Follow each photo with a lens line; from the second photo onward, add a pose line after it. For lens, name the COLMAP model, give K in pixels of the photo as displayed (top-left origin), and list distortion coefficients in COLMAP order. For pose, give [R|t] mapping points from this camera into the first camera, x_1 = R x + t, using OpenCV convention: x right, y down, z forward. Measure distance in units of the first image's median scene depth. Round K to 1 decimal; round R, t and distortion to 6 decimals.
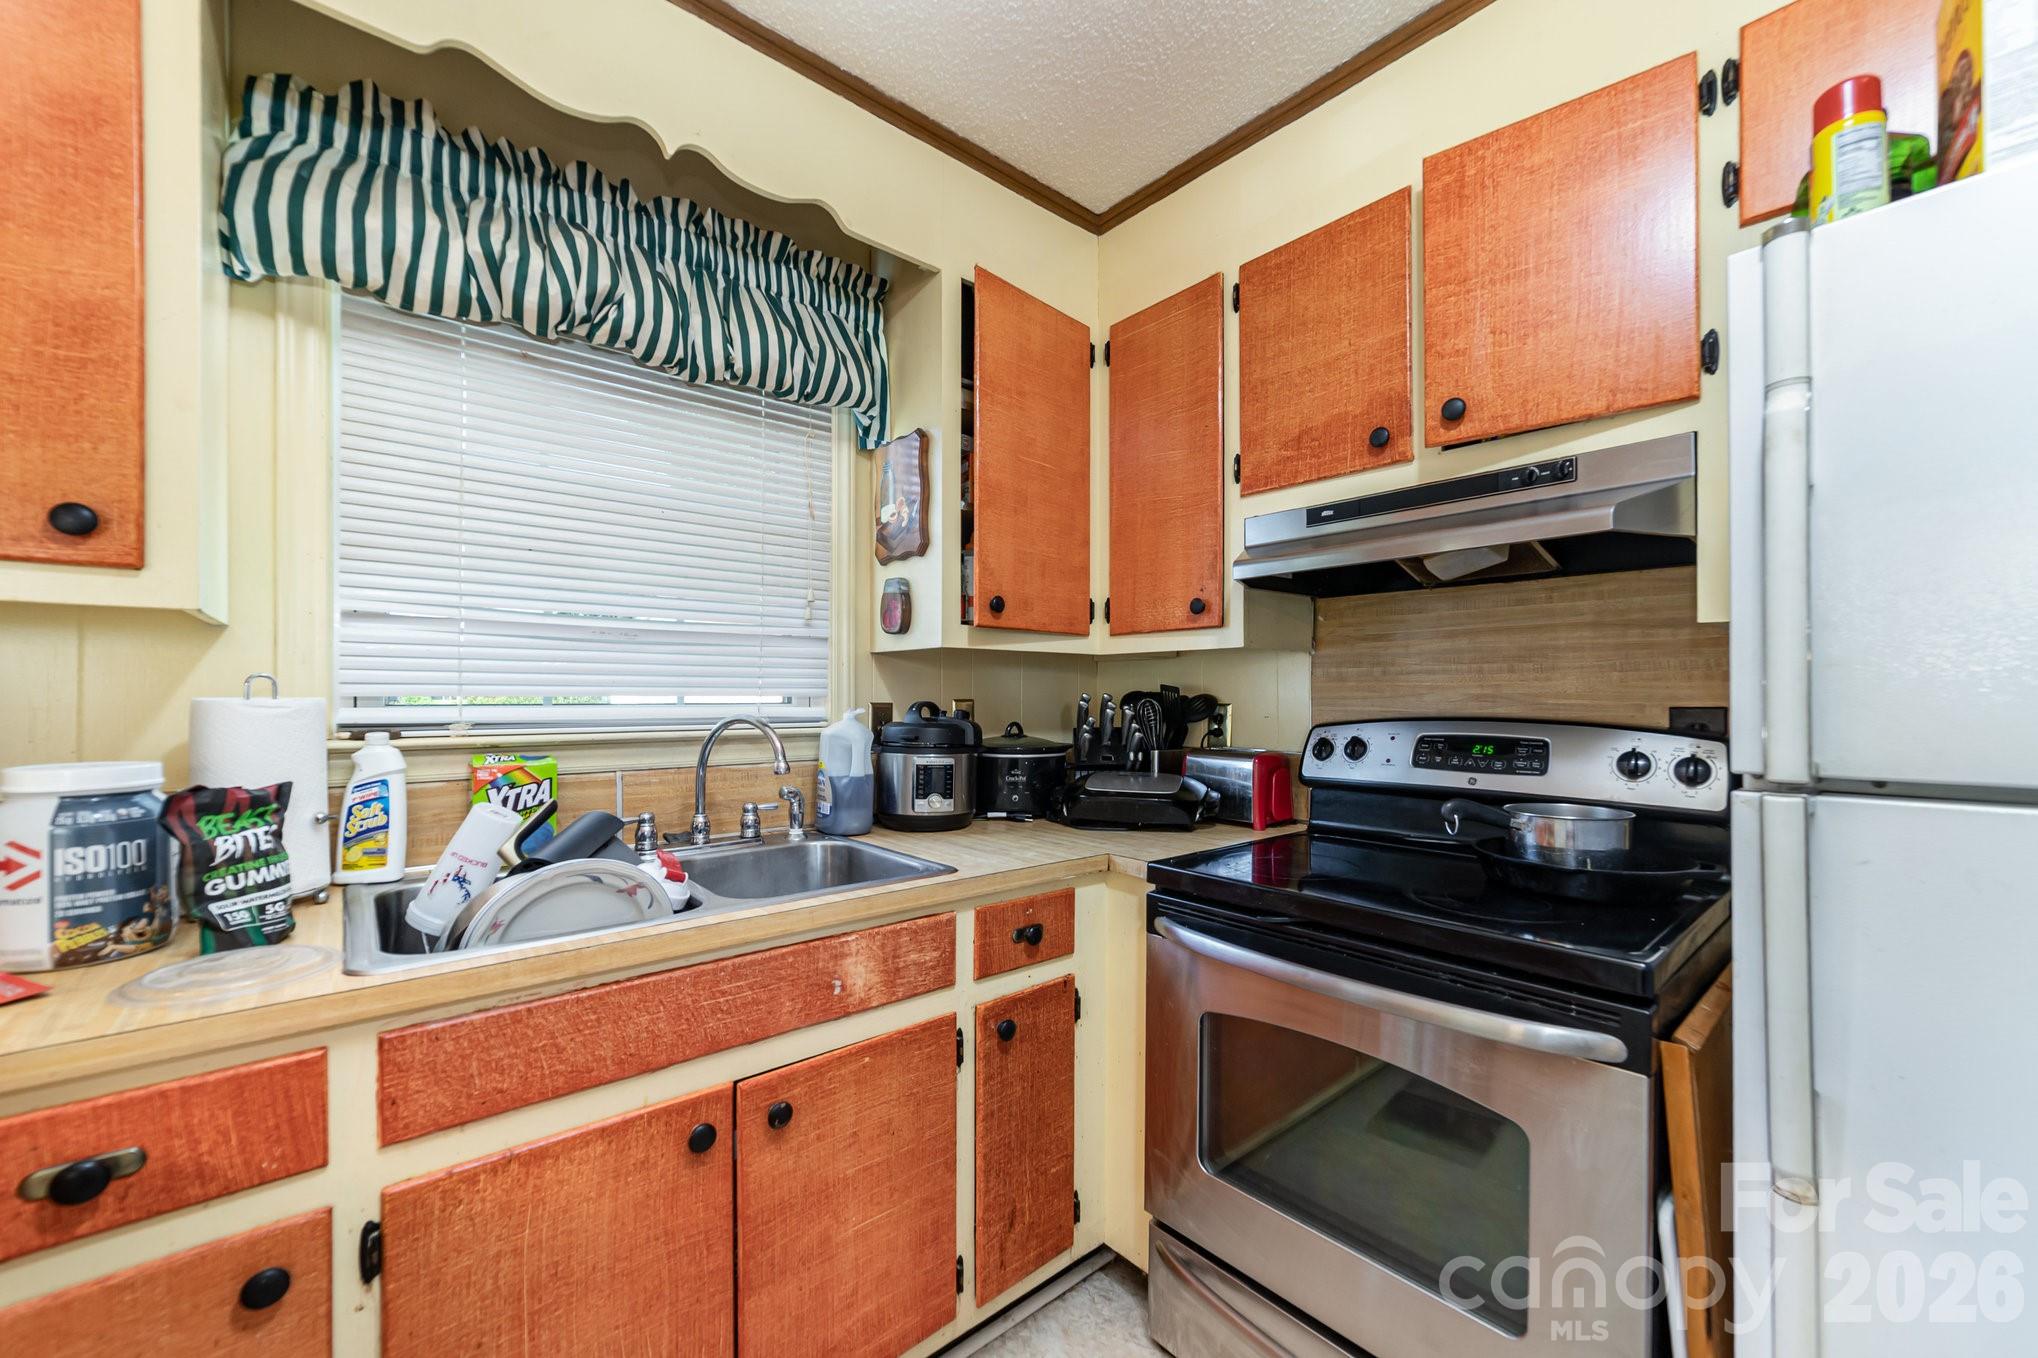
lens RADIAL K [[791.9, 0, 1015.2], [0, 791.9, 686.3], [0, 0, 1]] dist [-0.020313, 0.008823]
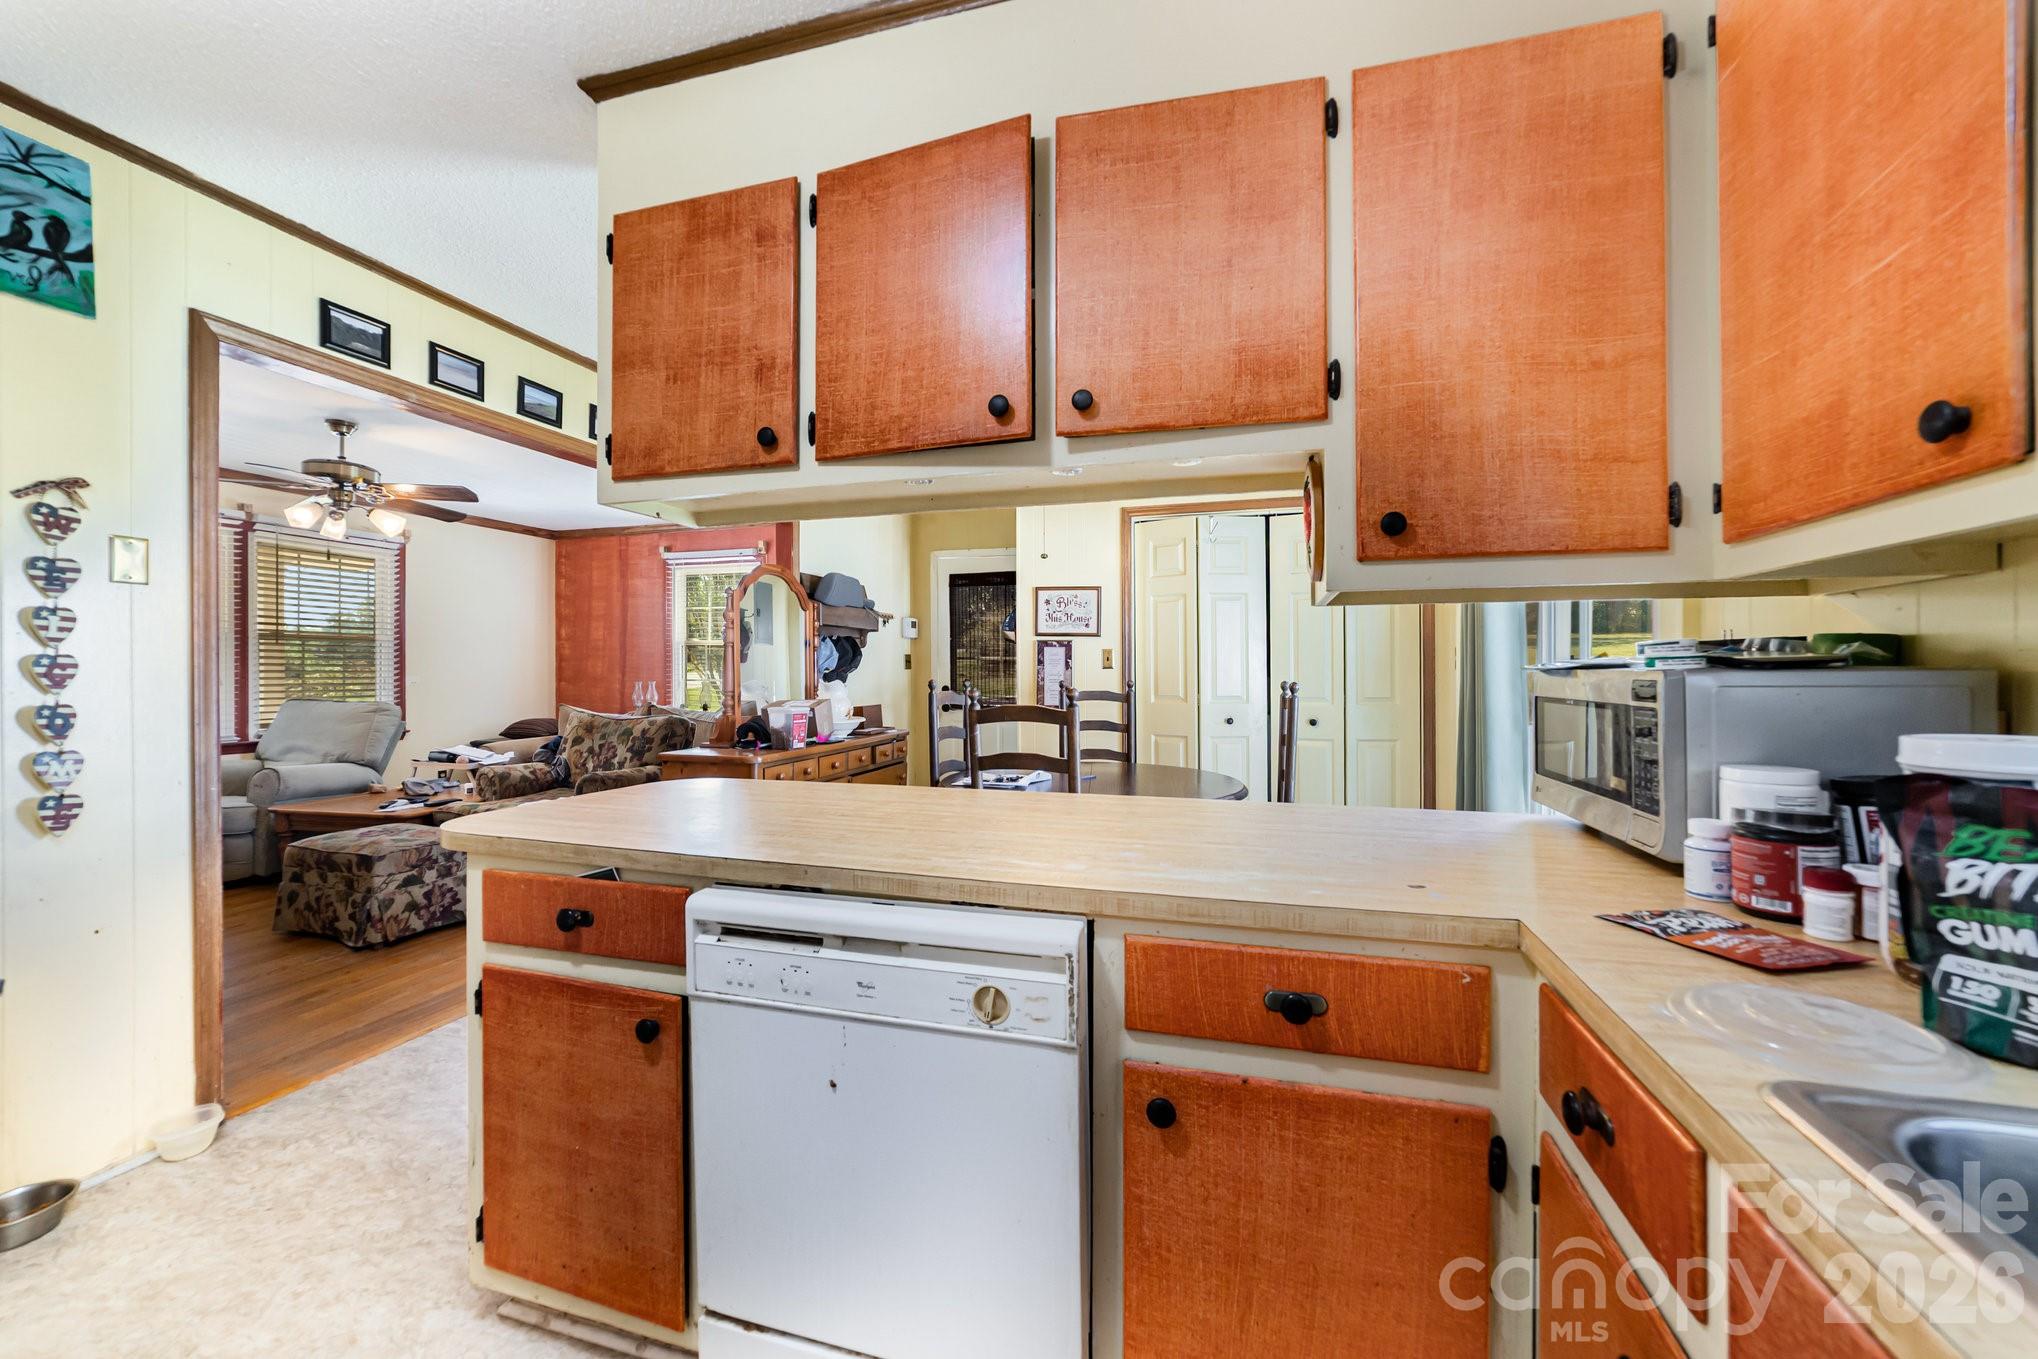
lens RADIAL K [[808.0, 0, 1015.0], [0, 808.0, 660.9], [0, 0, 1]] dist [-0.026592, 0.009315]
pose [[-0.843907, -0.006286, -0.536453, 0.006721], [0.007203, 0.999708, -0.023045, 0.025529], [0.536442, -0.023312, -0.843615, 0.781583]]
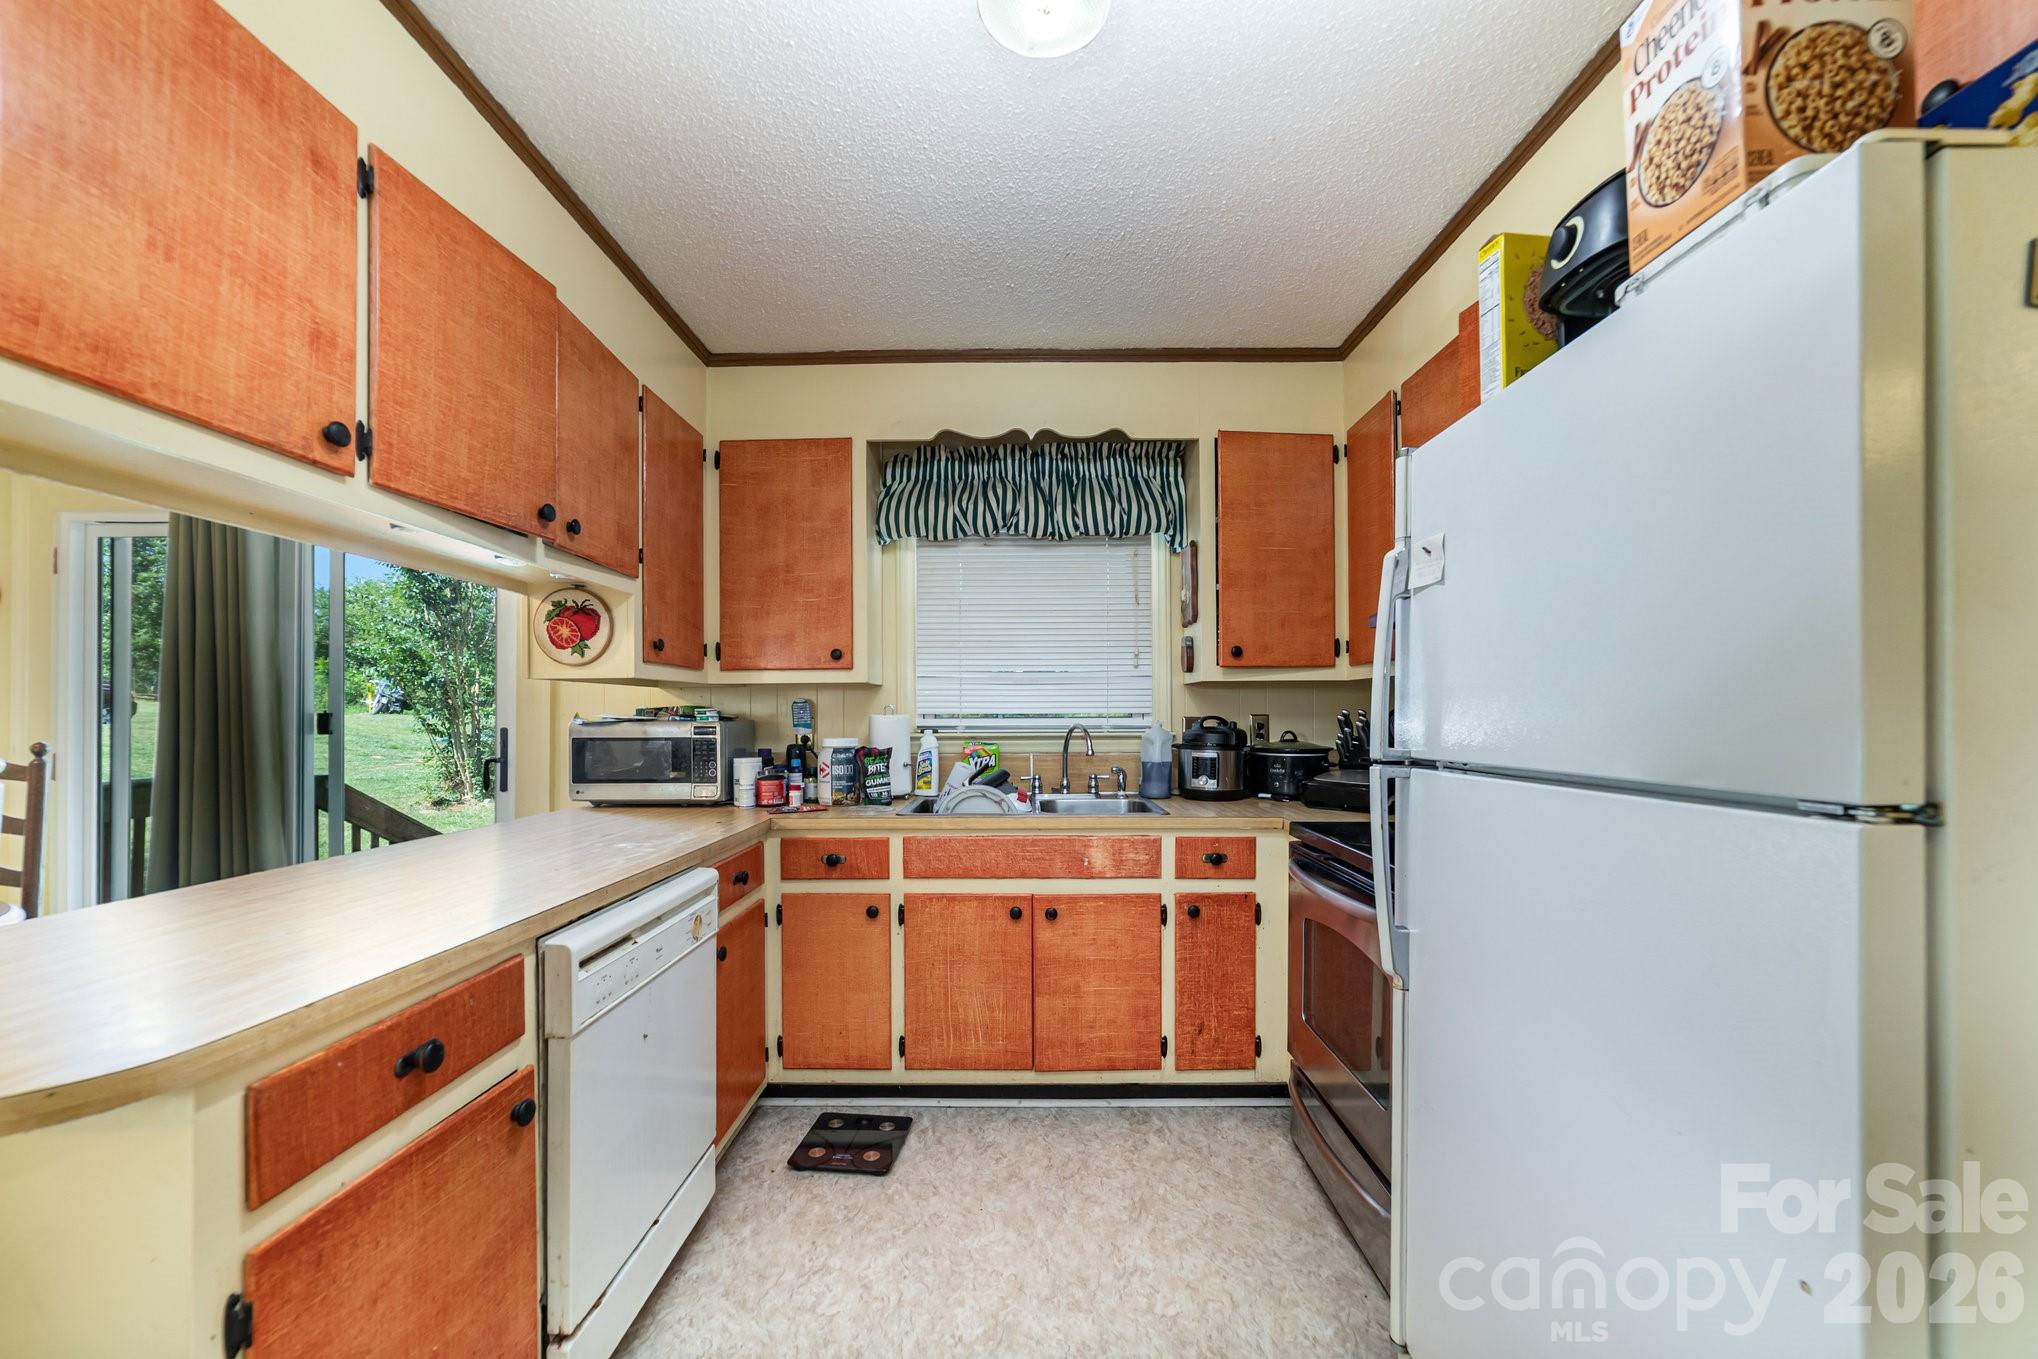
lens RADIAL K [[791.9, 0, 1015.2], [0, 791.9, 686.8], [0, 0, 1]] dist [-0.020313, 0.008823]
pose [[0.754463, -0.025619, -0.655843, 0.839693], [0.013629, 0.999634, -0.023371, -0.008452], [0.656201, 0.008694, 0.754536, -0.536200]]
